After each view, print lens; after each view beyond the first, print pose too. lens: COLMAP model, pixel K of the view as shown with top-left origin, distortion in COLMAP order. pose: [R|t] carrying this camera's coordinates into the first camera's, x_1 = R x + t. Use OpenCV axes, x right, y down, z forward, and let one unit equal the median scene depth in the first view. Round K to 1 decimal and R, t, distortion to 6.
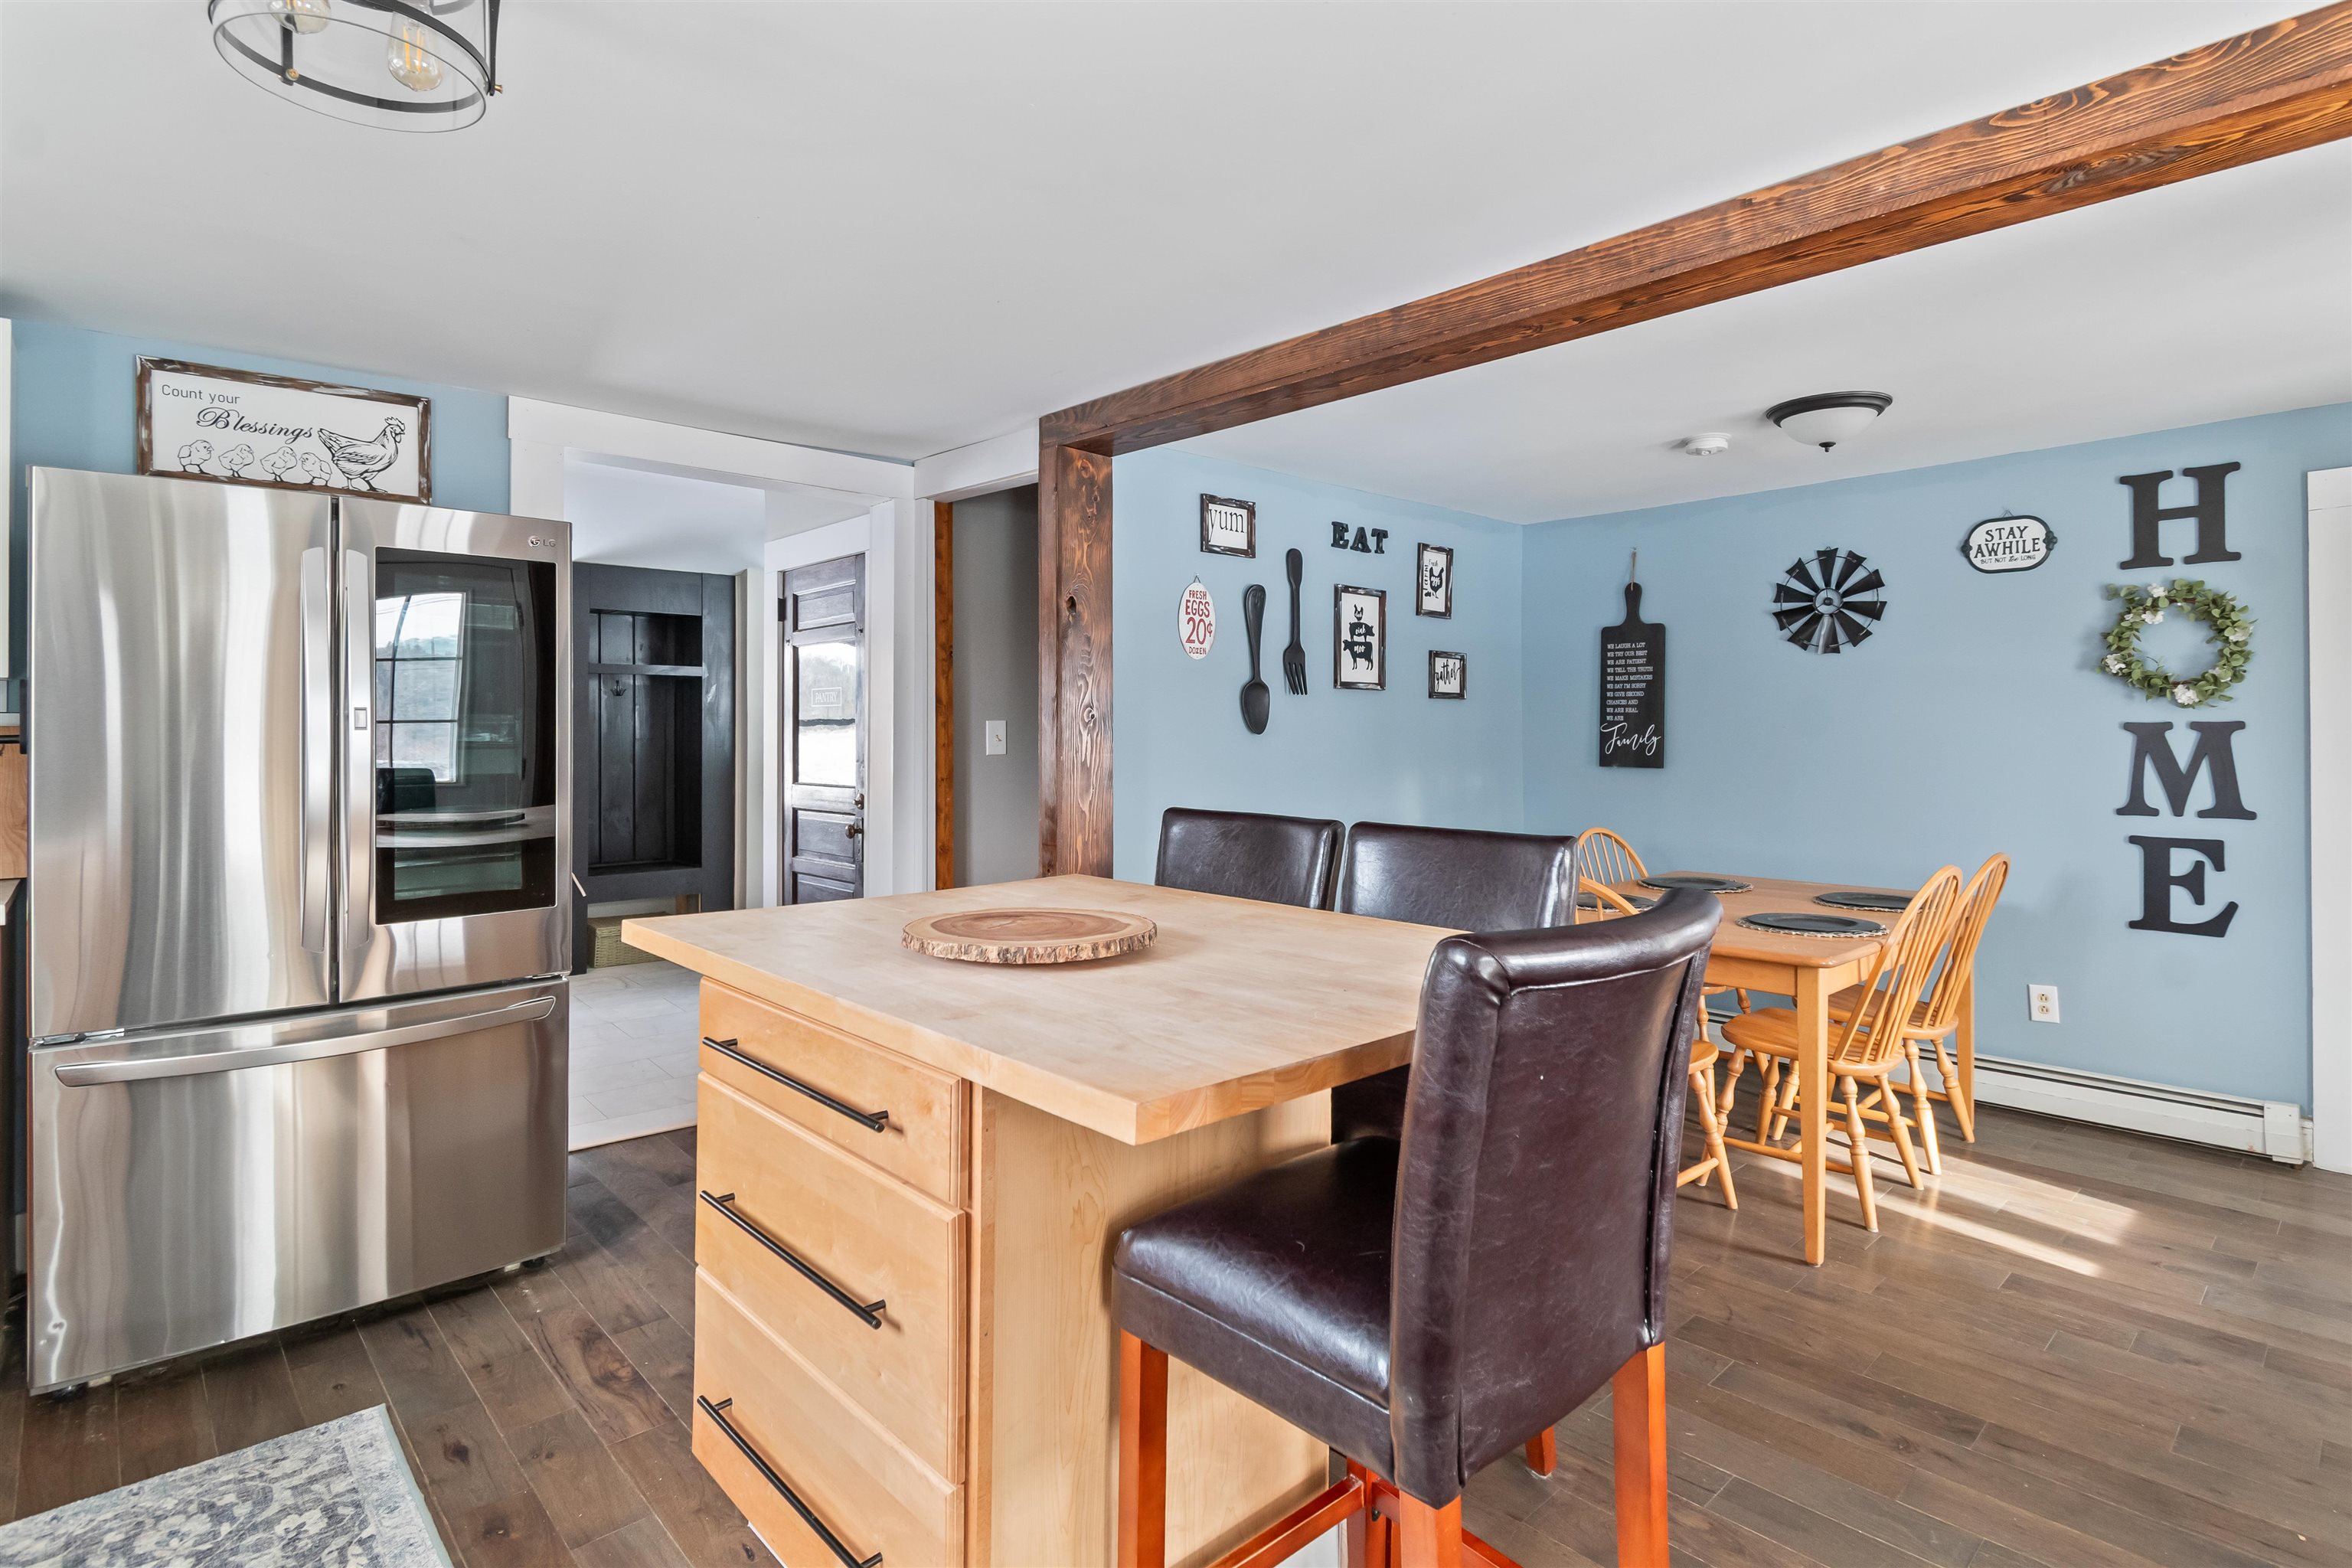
lens RADIAL K [[1172.6, 0, 1195.9], [0, 1172.6, 723.8], [0, 0, 1]] dist [0.000575, -0.001827]
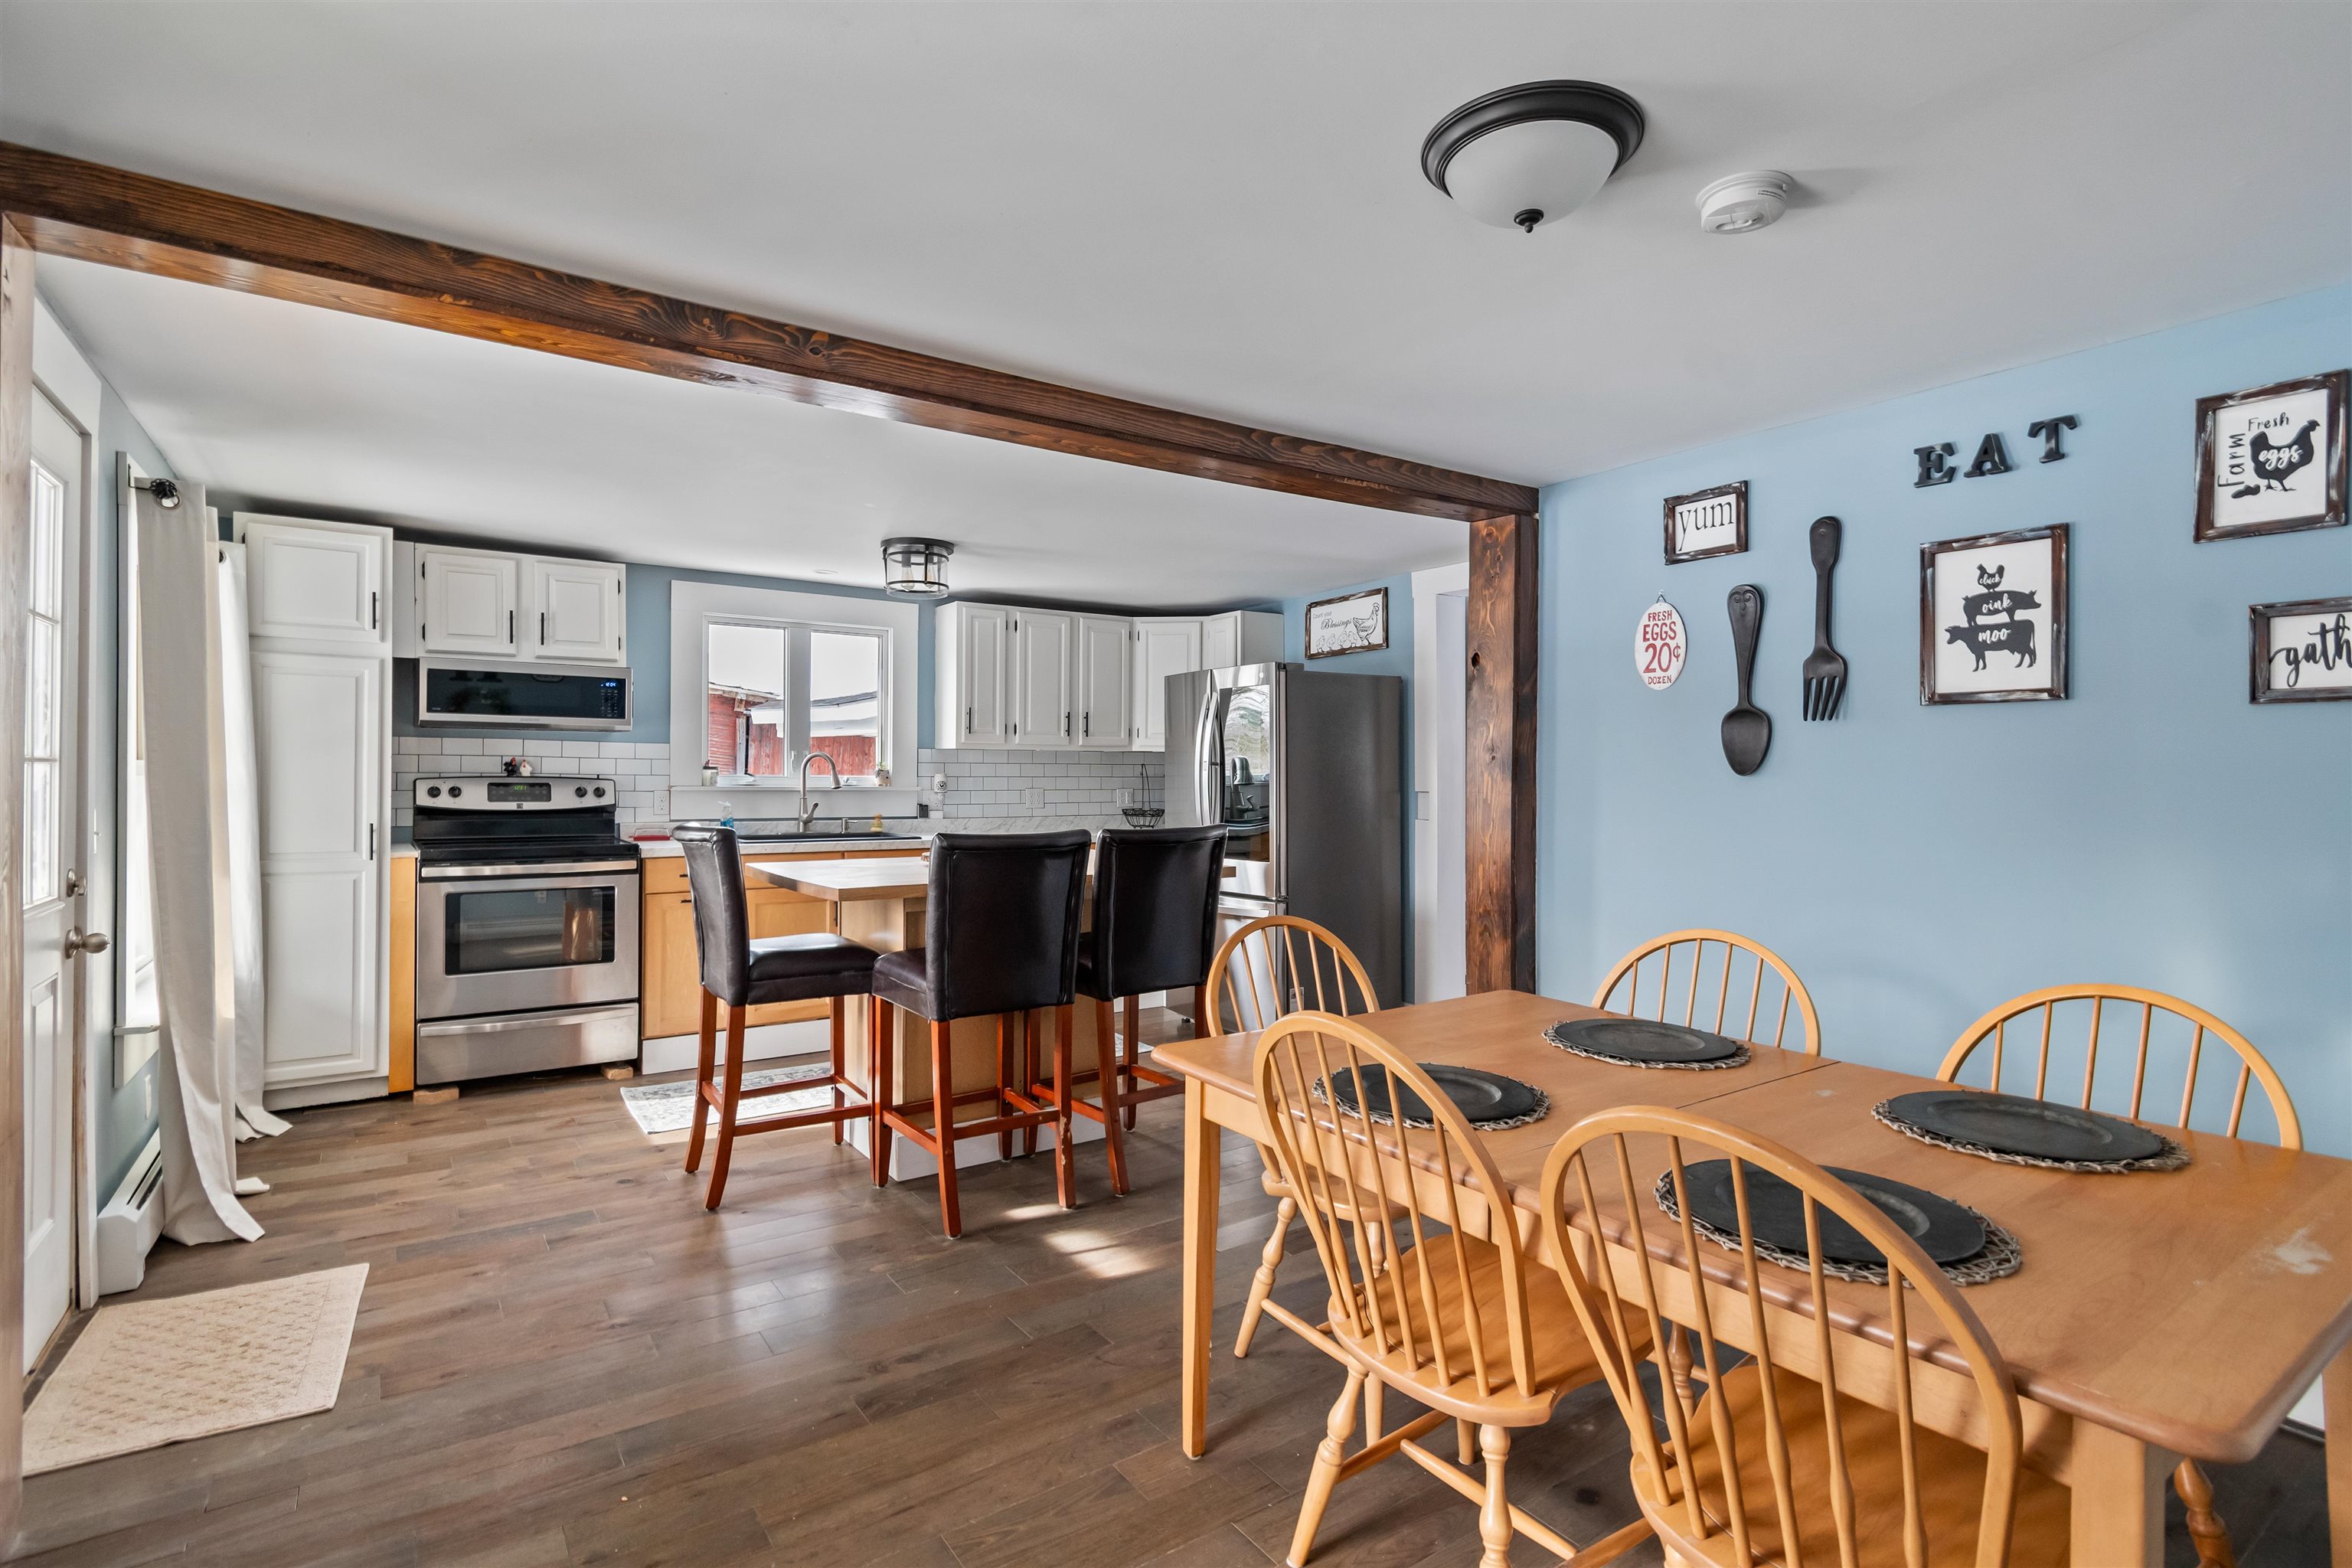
lens RADIAL K [[1172.6, 0, 1221.8], [0, 1172.6, 774.4], [0, 0, 1]] dist [0.000575, -0.001827]
pose [[-0.136482, -0.004739, -0.990631, 0.980124], [-0.001249, 0.999989, -0.004612, 0.013473], [0.990642, 0.000607, -0.136486, 0.852598]]
